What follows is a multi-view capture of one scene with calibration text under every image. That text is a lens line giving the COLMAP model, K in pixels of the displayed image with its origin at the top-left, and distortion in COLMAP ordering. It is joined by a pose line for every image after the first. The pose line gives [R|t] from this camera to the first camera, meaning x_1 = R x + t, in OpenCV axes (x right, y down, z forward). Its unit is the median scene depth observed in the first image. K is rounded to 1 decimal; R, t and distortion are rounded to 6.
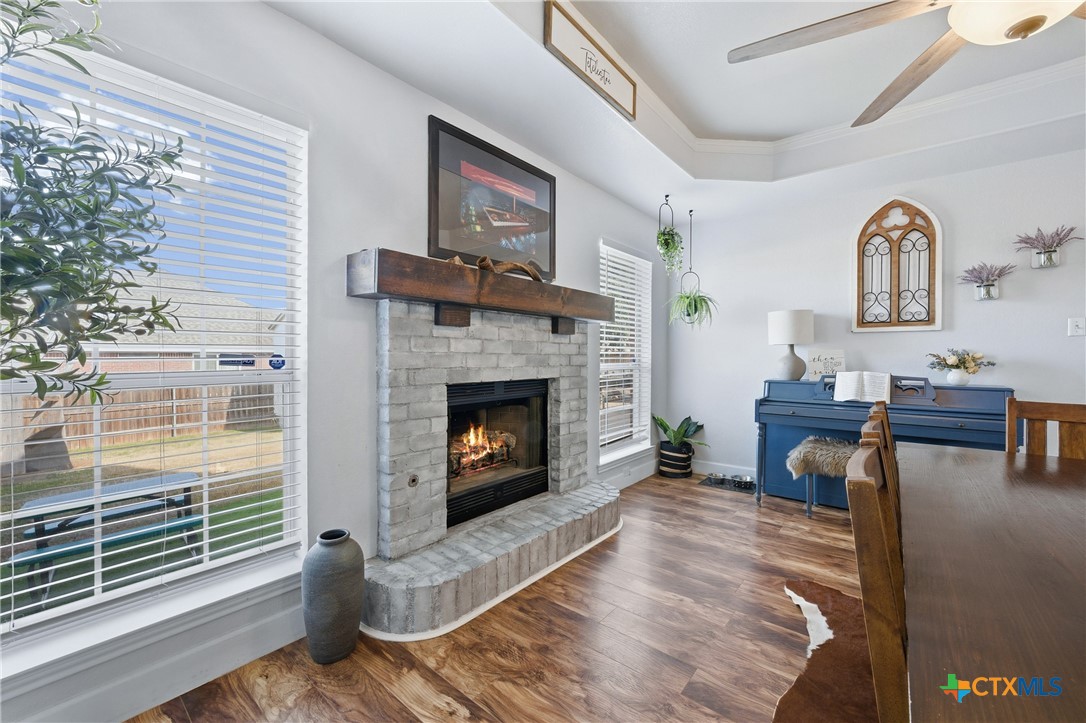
lens RADIAL K [[432.8, 0, 546.1], [0, 432.8, 361.3], [0, 0, 1]] dist [-0.017704, 0.000198]
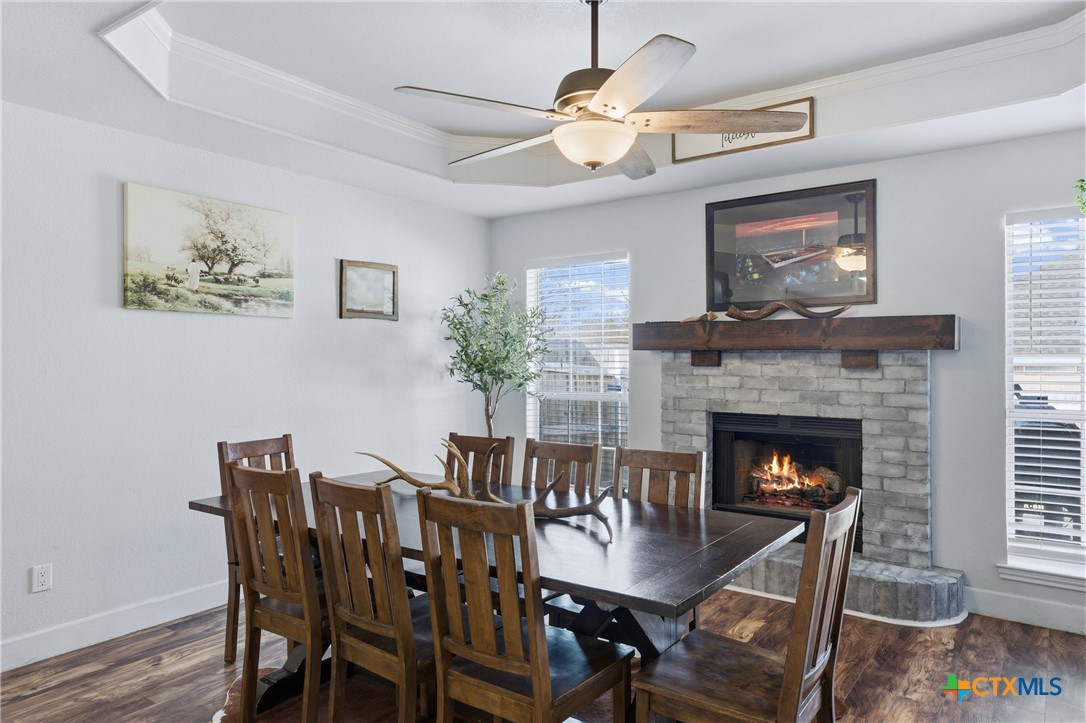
lens RADIAL K [[704.3, 0, 547.3], [0, 704.3, 360.9], [0, 0, 1]] dist [0.022589, 0.002926]
pose [[0.066544, -0.001731, -0.997782, 1.514056], [-0.014680, 0.999889, -0.002714, -0.070461], [0.997675, 0.014828, 0.066511, 0.319905]]
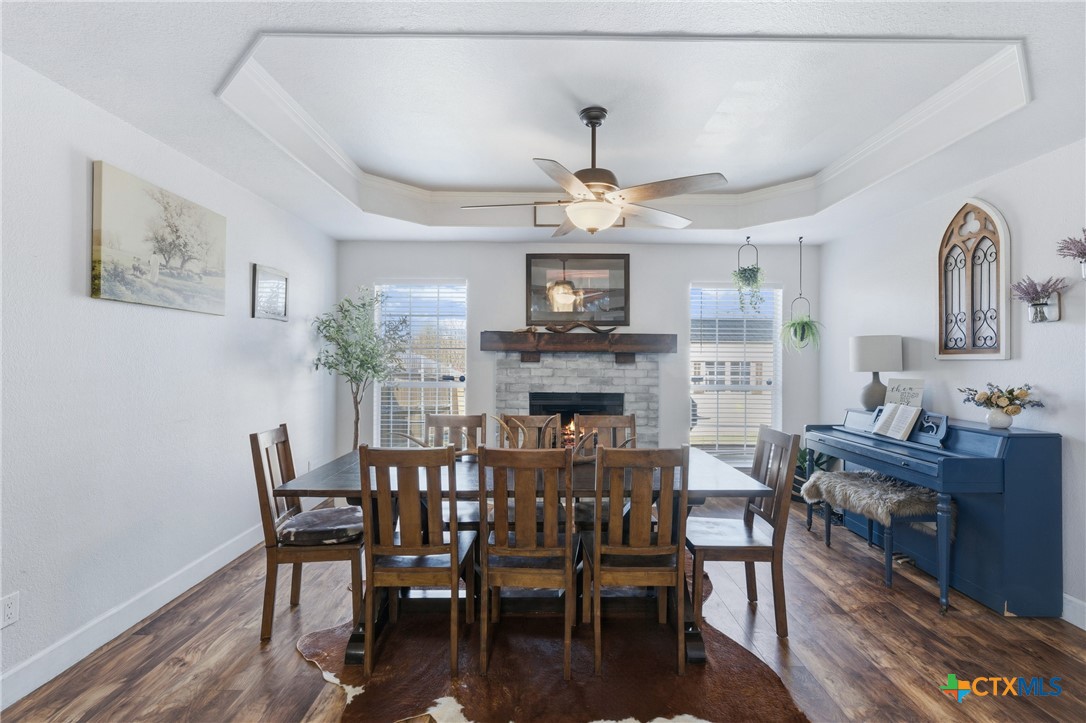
lens RADIAL K [[516.4, 0, 548.1], [0, 516.4, 358.9], [0, 0, 1]] dist [-0.002155, 0.000527]
pose [[0.643909, 0.001093, -0.765101, 1.313096], [-0.015678, 0.999808, -0.011766, -0.058225], [0.764941, 0.019571, 0.643802, -0.348354]]
